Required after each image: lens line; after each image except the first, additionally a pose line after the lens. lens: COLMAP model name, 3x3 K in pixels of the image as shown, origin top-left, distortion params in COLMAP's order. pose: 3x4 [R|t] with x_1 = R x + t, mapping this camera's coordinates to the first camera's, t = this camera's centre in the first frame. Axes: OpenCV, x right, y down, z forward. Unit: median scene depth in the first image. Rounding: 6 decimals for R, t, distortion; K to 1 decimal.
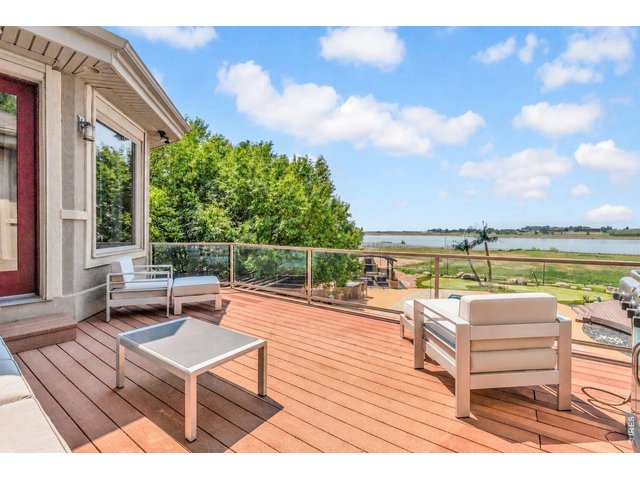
lens RADIAL K [[284.1, 0, 330.0], [0, 284.1, 230.0], [0, 0, 1]] dist [-0.001968, -0.000285]
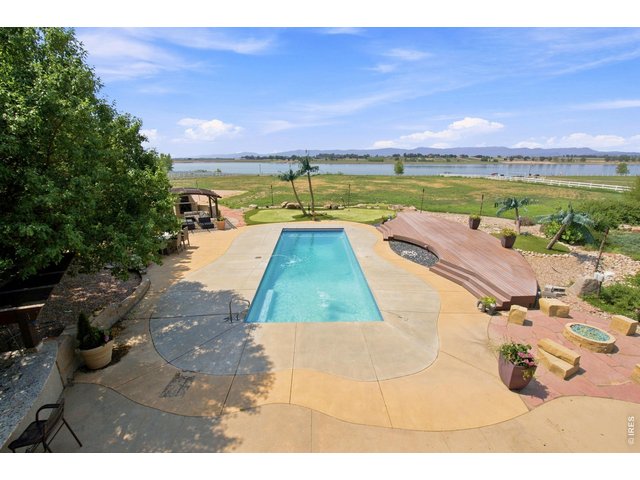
lens RADIAL K [[268.7, 0, 320.0], [0, 268.7, 240.0], [0, 0, 1]] dist [-0.011542, 0.000009]
pose [[0.822192, -0.166480, 0.544320, 0.018146], [-0.002582, 0.955172, 0.296039, -0.008240], [-0.569204, -0.244807, 0.784906, 0.158357]]
